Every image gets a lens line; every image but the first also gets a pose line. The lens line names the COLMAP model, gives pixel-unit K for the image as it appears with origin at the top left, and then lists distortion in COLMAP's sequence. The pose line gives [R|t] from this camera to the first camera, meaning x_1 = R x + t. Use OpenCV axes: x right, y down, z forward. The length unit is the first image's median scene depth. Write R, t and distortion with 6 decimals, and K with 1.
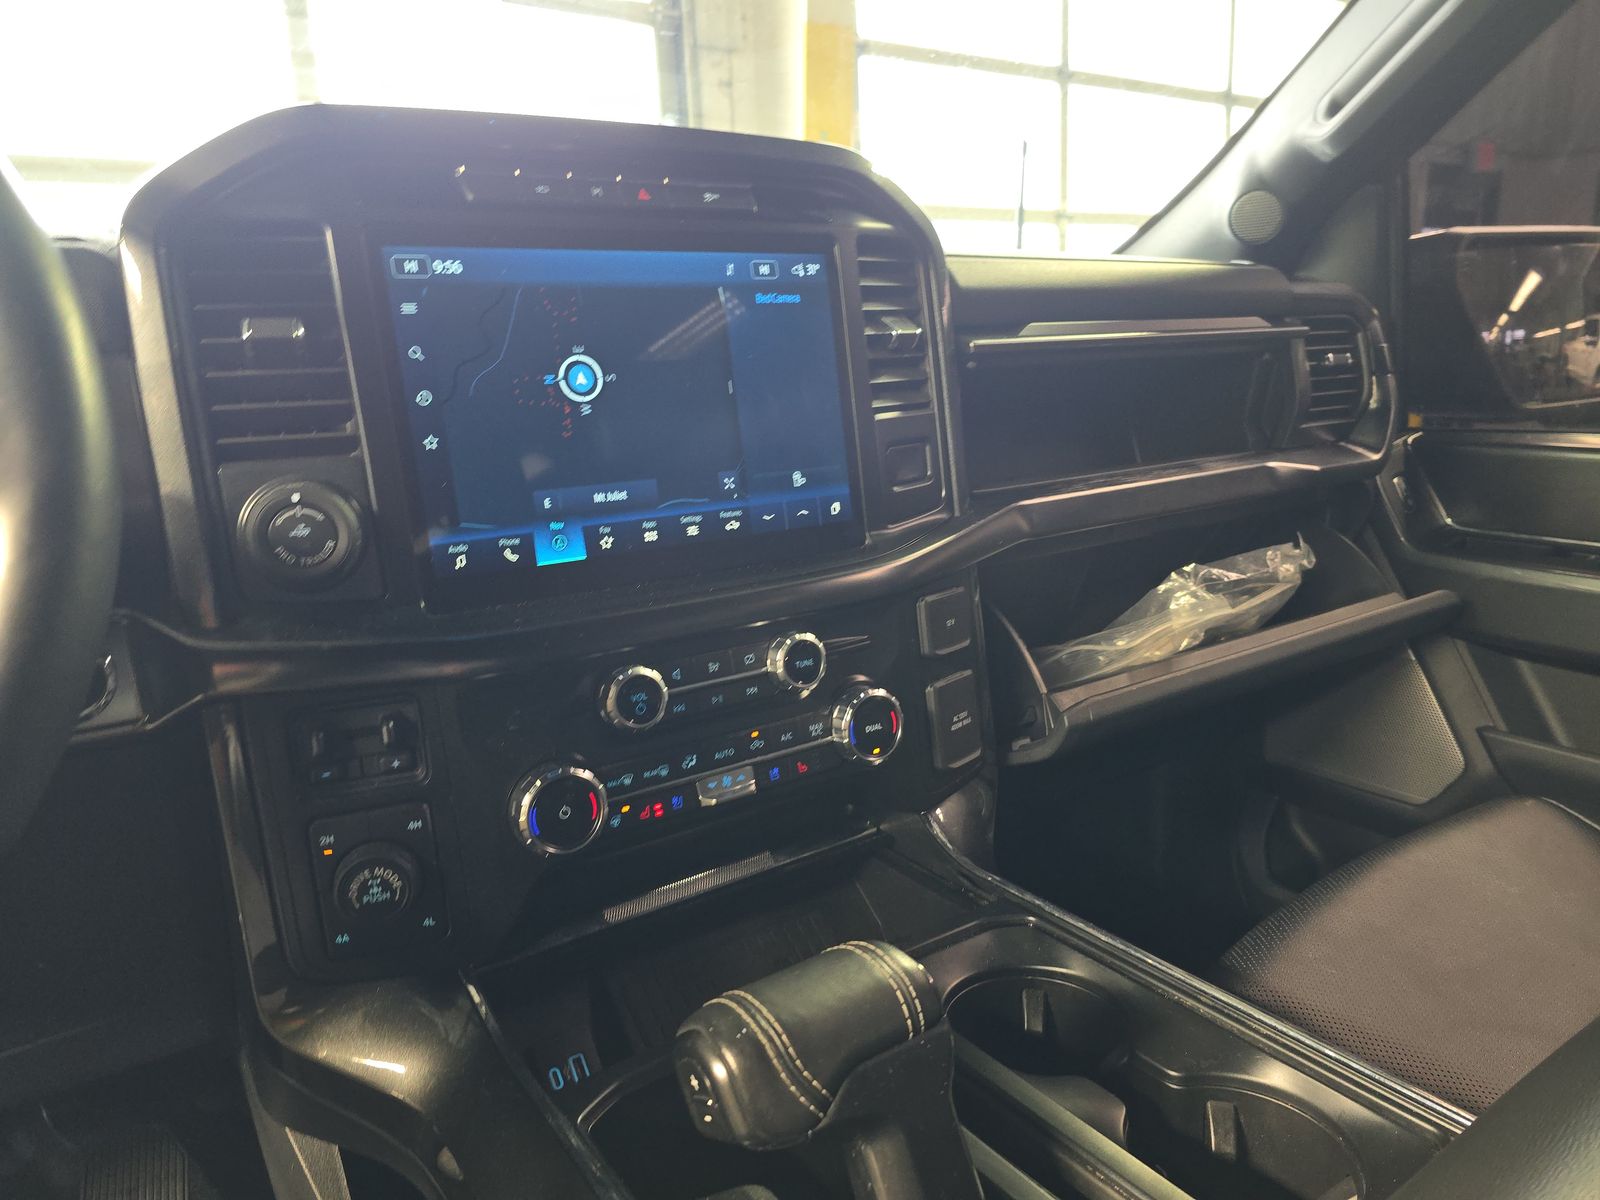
lens RADIAL K [[1077.9, 0, 800.0], [0, 1077.9, 600.0], [0, 0, 1]] dist [0.045597, -0.074450]
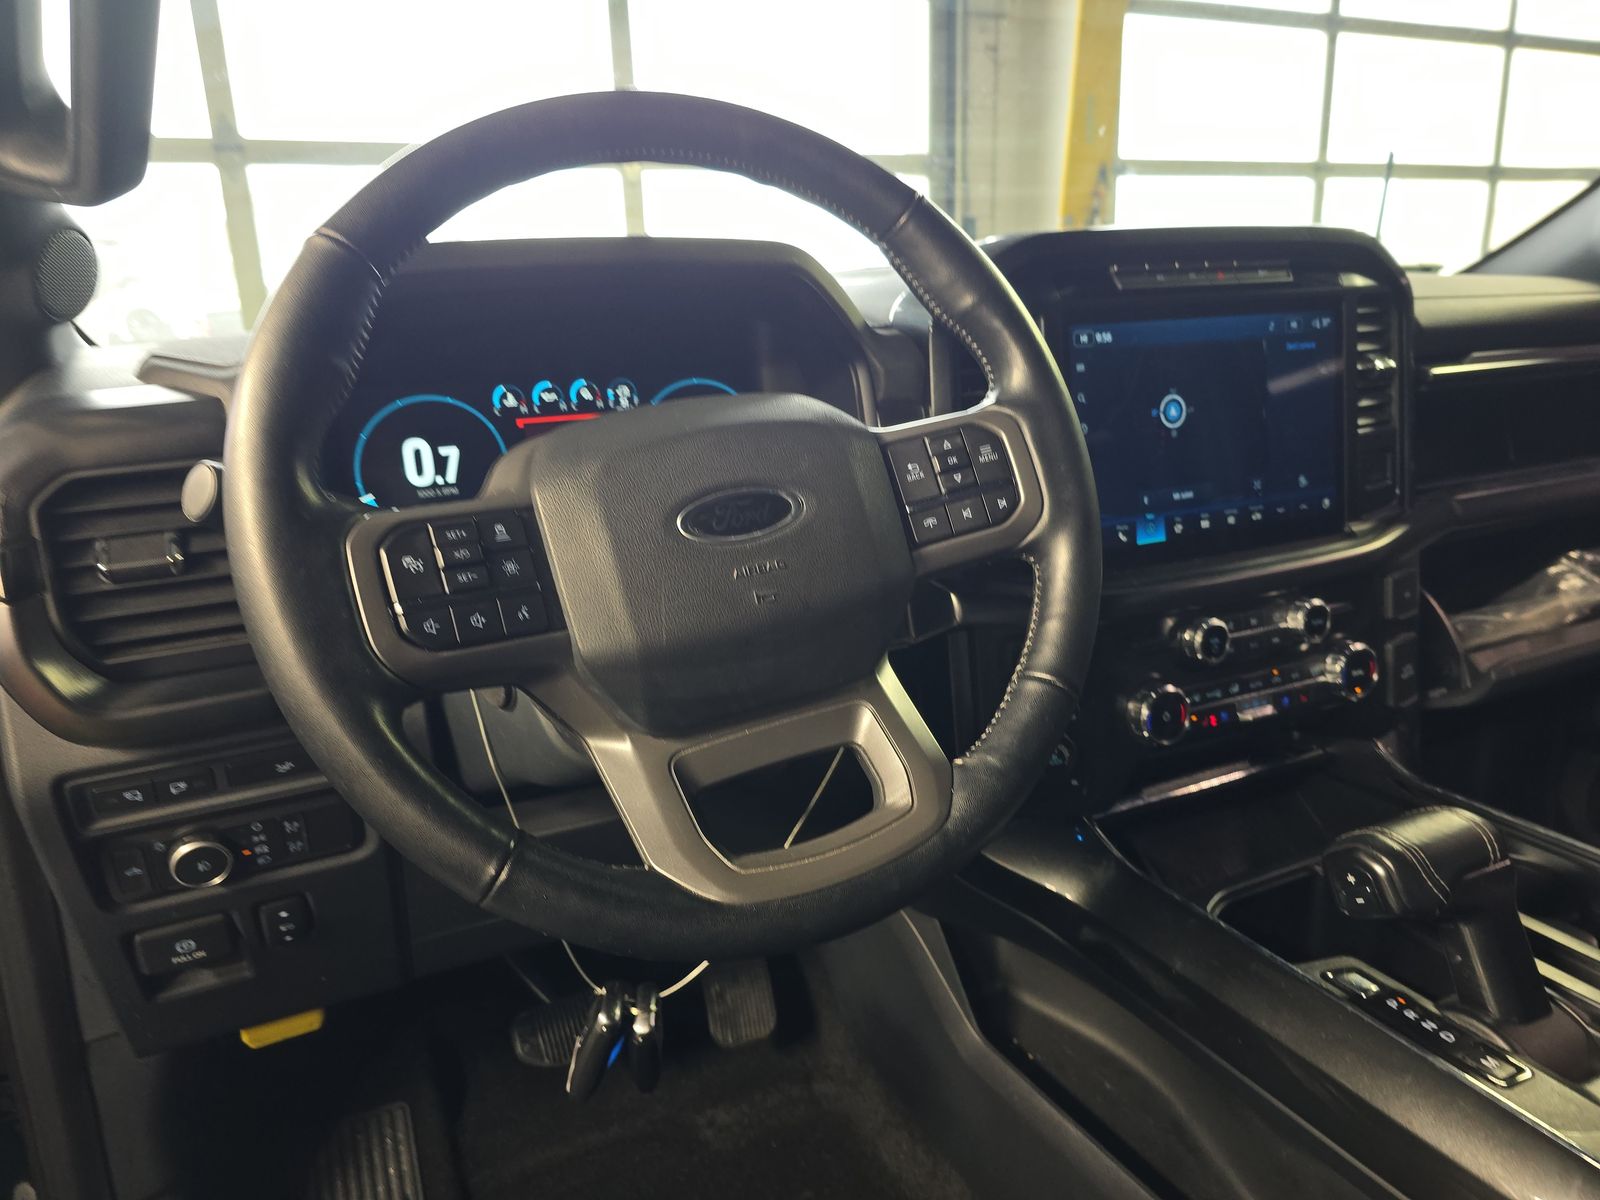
lens RADIAL K [[1077.9, 0, 800.0], [0, 1077.9, 600.0], [0, 0, 1]] dist [0.045597, -0.074450]
pose [[0.985885, 0.043989, -0.161545, -0.393316], [-0.036147, 0.998036, 0.051168, -0.013624], [0.163478, -0.044606, 0.985538, -0.420510]]
